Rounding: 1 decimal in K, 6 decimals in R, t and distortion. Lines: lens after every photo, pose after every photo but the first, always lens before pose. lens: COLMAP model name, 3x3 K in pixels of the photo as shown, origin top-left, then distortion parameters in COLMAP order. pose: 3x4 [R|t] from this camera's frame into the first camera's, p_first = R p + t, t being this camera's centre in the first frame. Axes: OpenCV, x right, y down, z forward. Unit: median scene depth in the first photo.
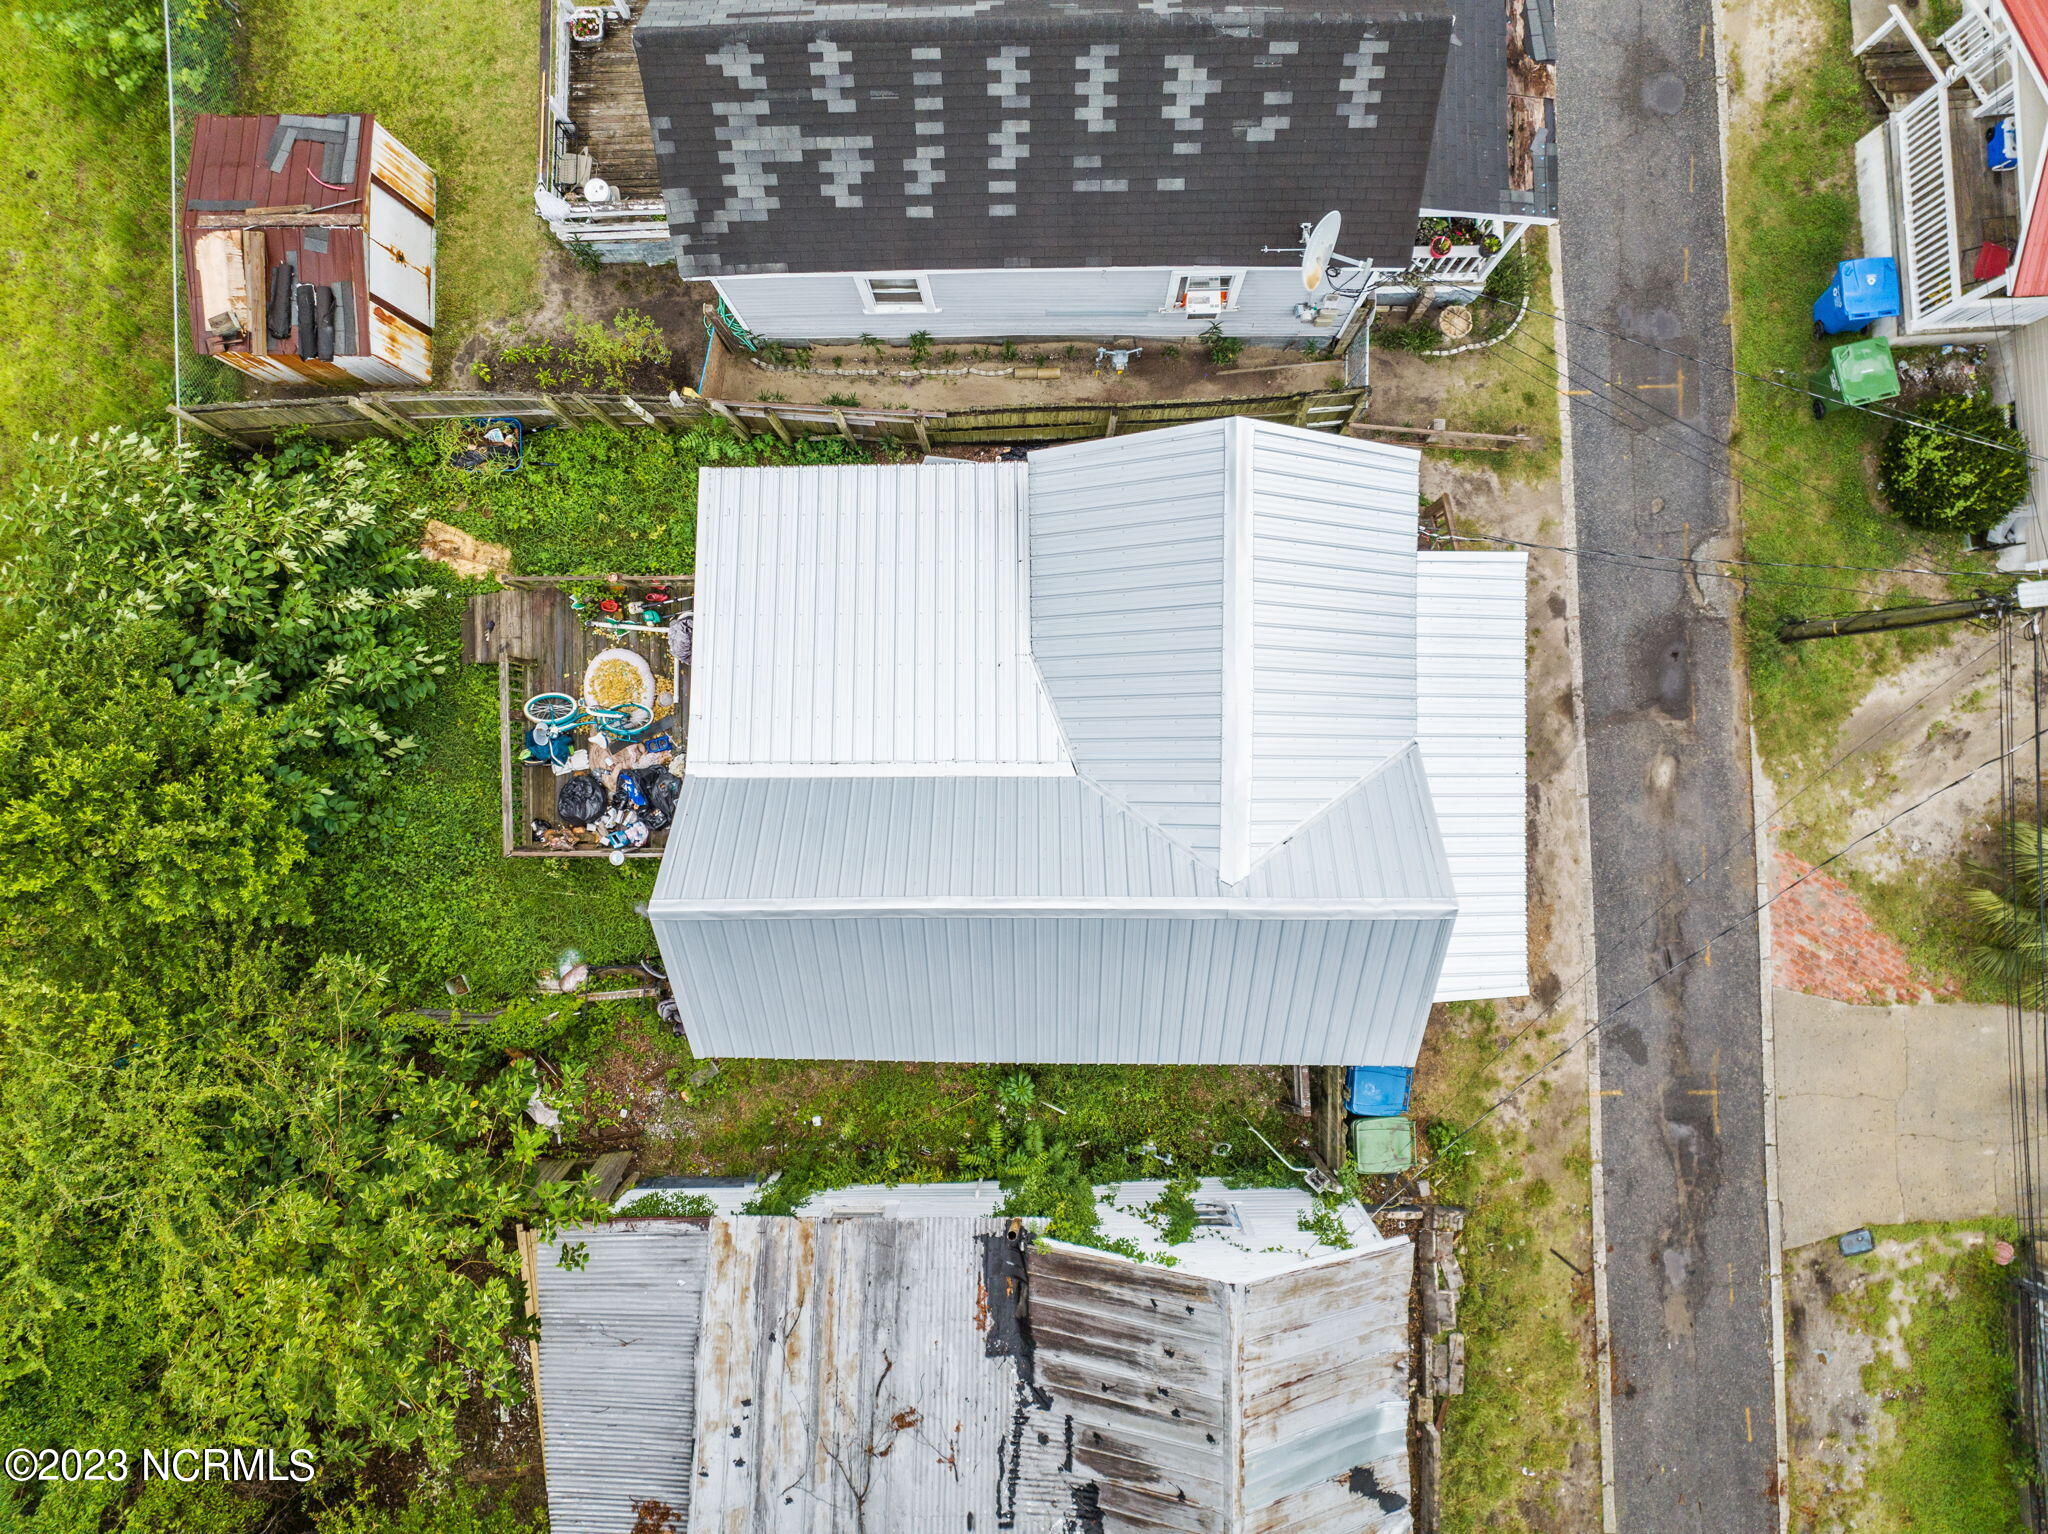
lens RADIAL K [[1437.0, 0, 1020.2], [0, 1437.0, 778.0], [0, 0, 1]] dist [-0.041459, 0.003455]
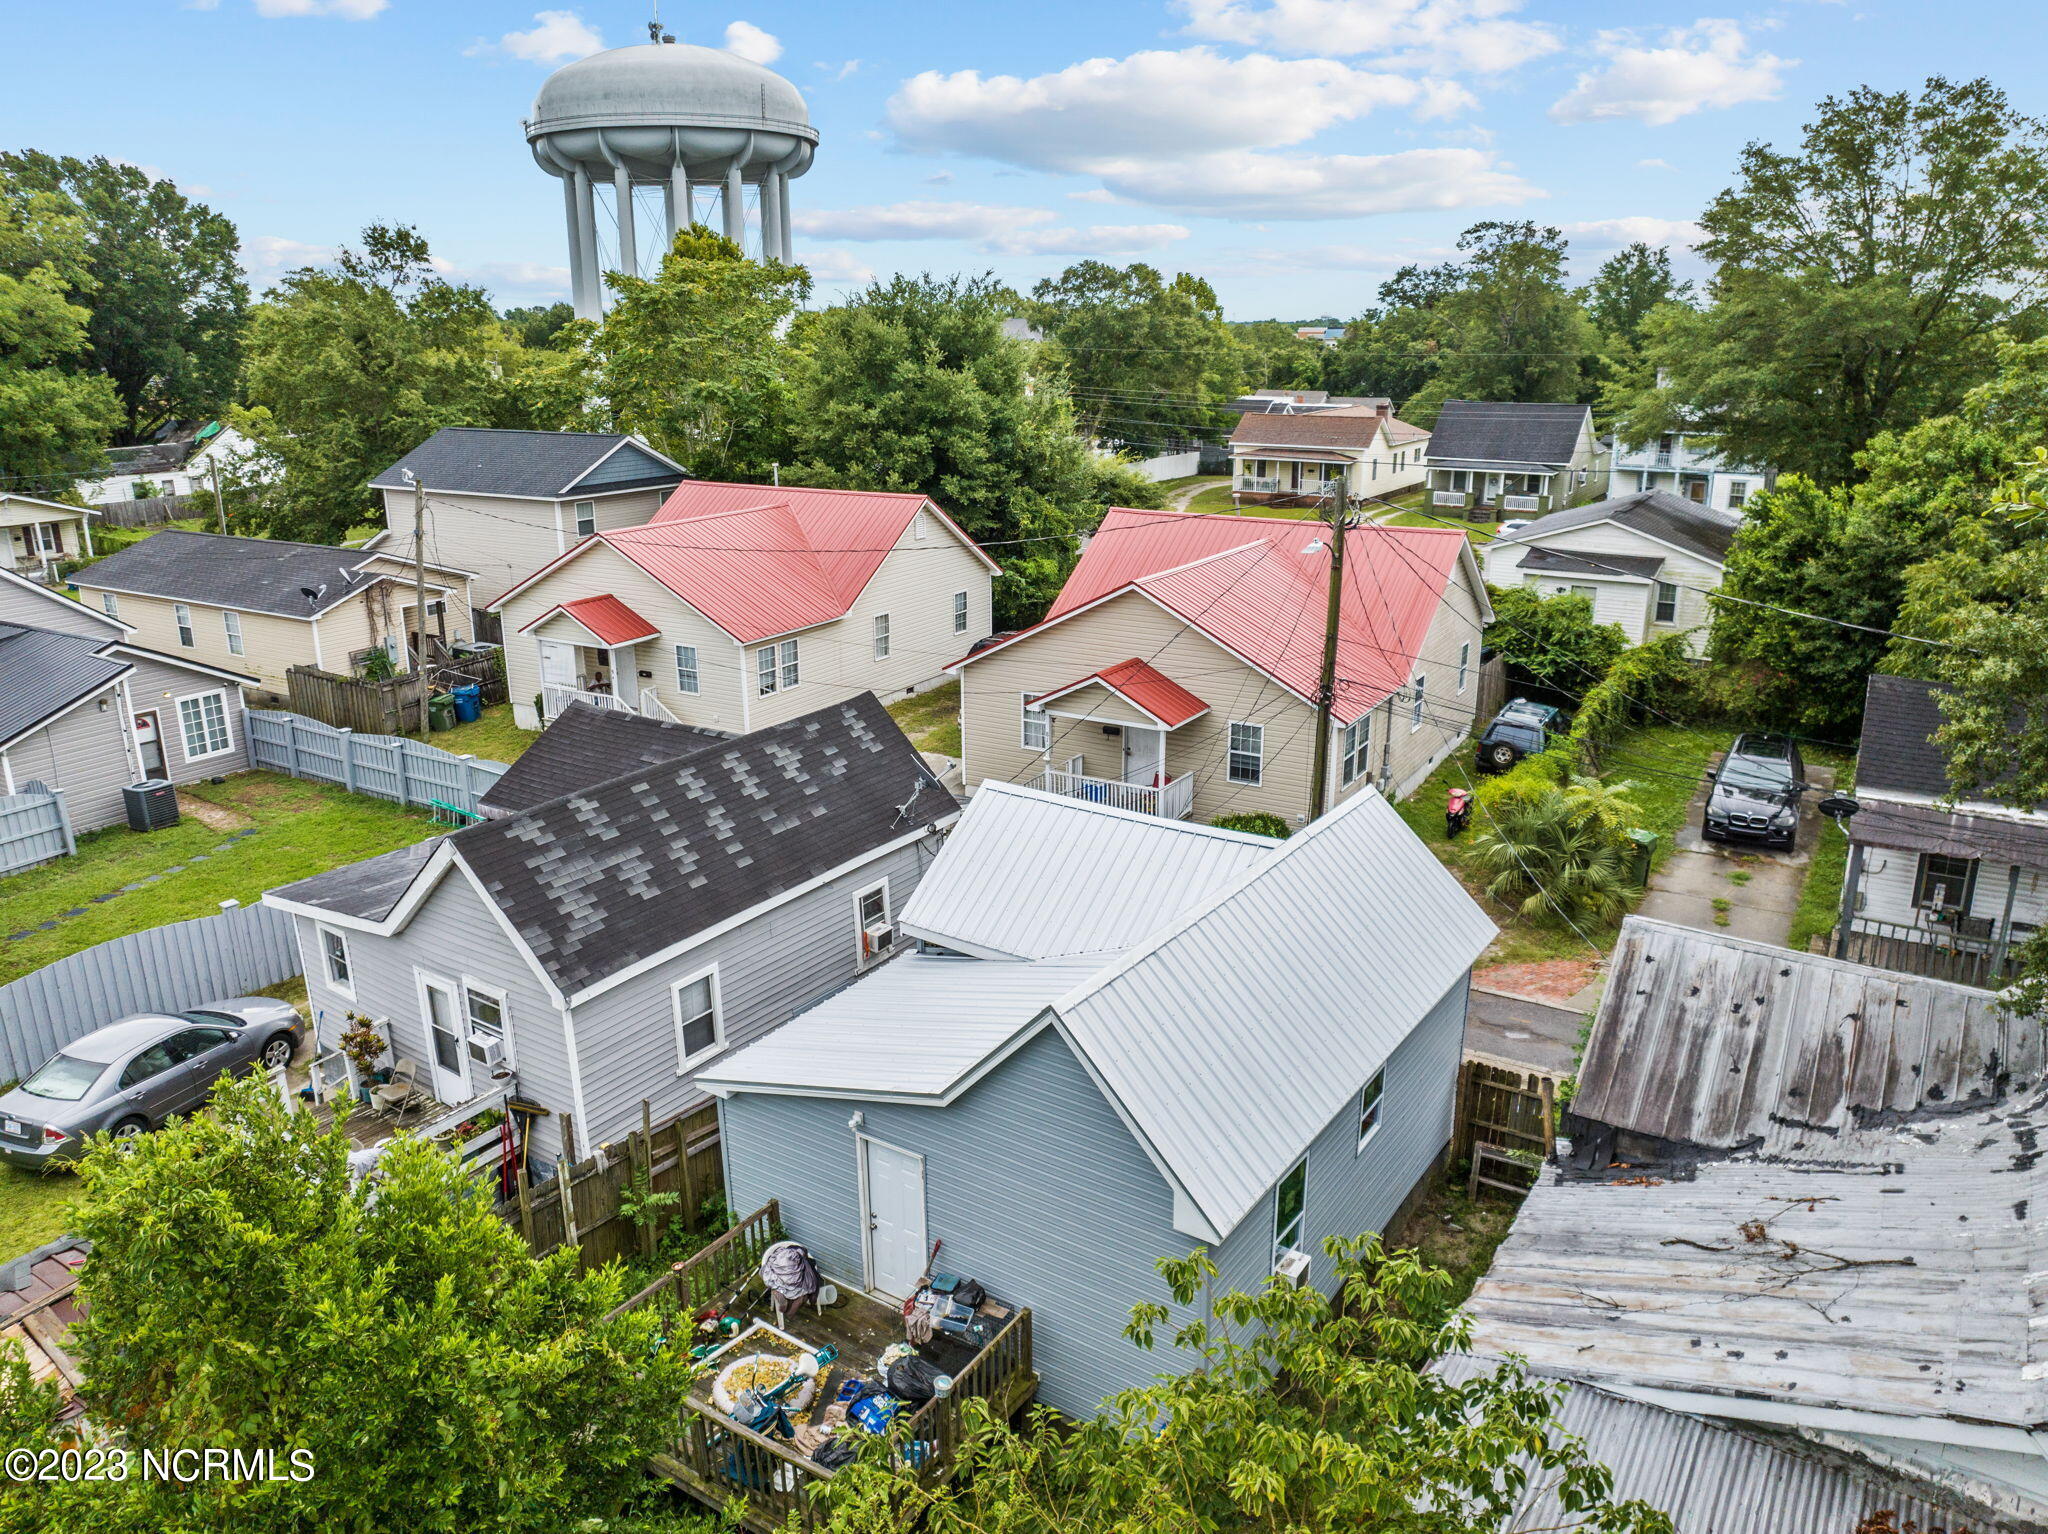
lens RADIAL K [[1437.0, 0, 1028.6], [0, 1437.0, 780.8], [0, 0, 1]] dist [-0.041459, 0.003455]
pose [[0.559383, -0.239468, 0.793565, -0.888407], [0.828904, 0.164969, -0.534512, 0.506354], [-0.002915, 0.956787, 0.290776, 0.544628]]
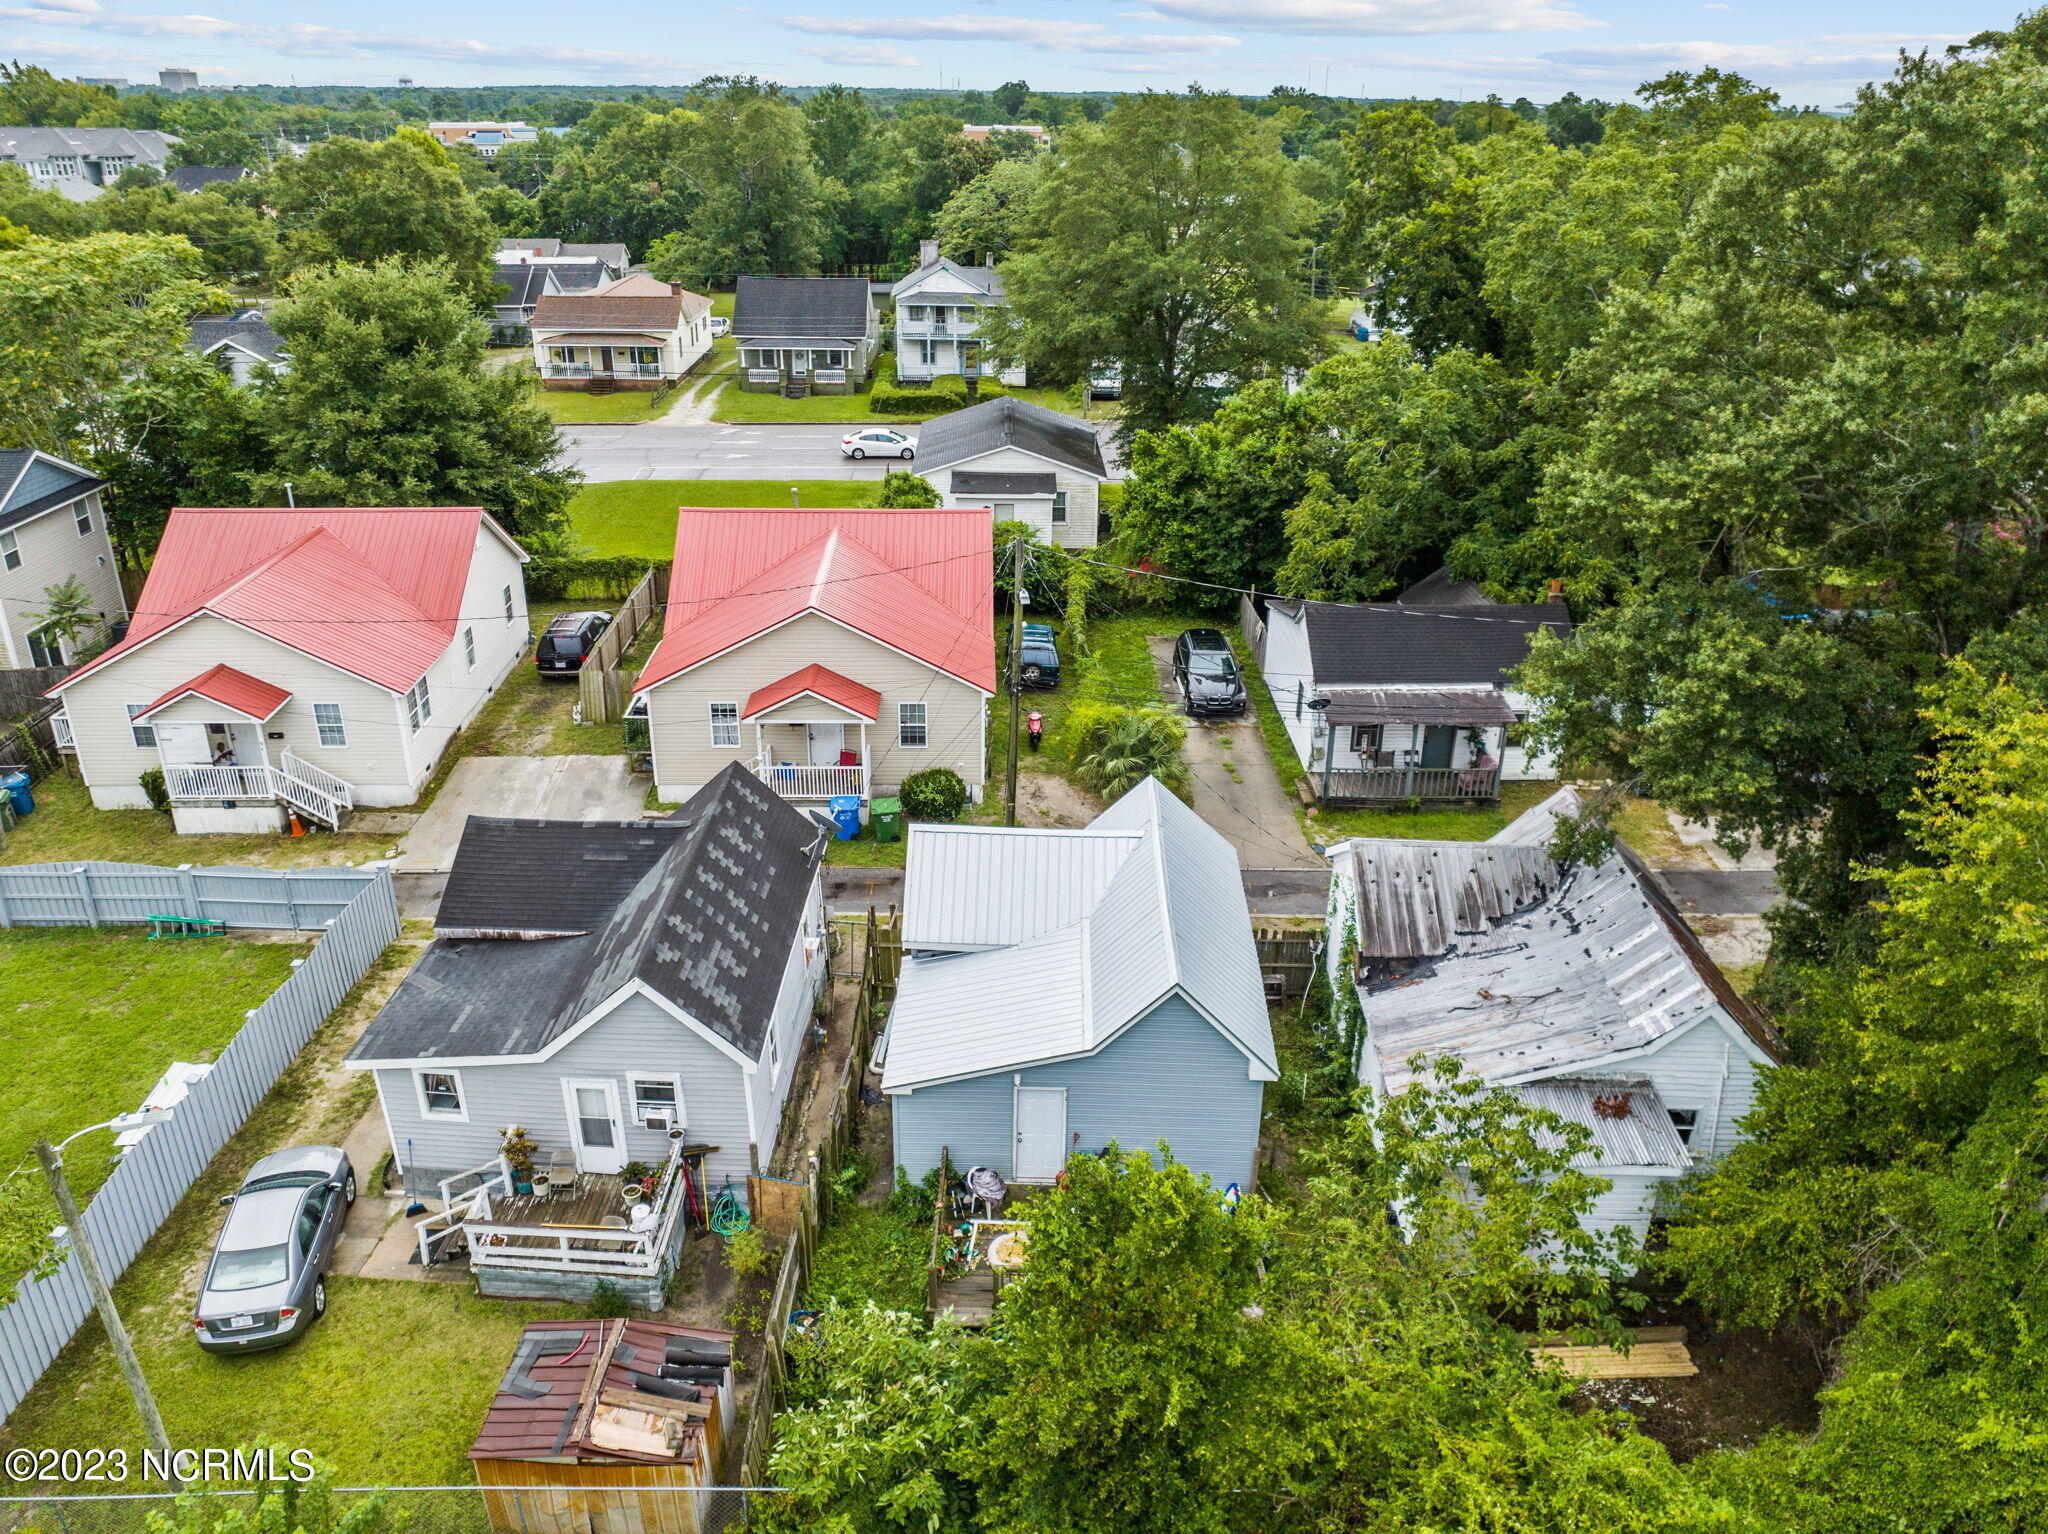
lens RADIAL K [[1437.0, 0, 1030.2], [0, 1437.0, 825.7], [0, 0, 1]] dist [-0.041459, 0.003455]
pose [[0.028721, -0.440651, 0.897219, -1.516588], [0.999493, 0.024987, -0.019723, -0.044374], [-0.013728, 0.897331, 0.441145, 0.111147]]
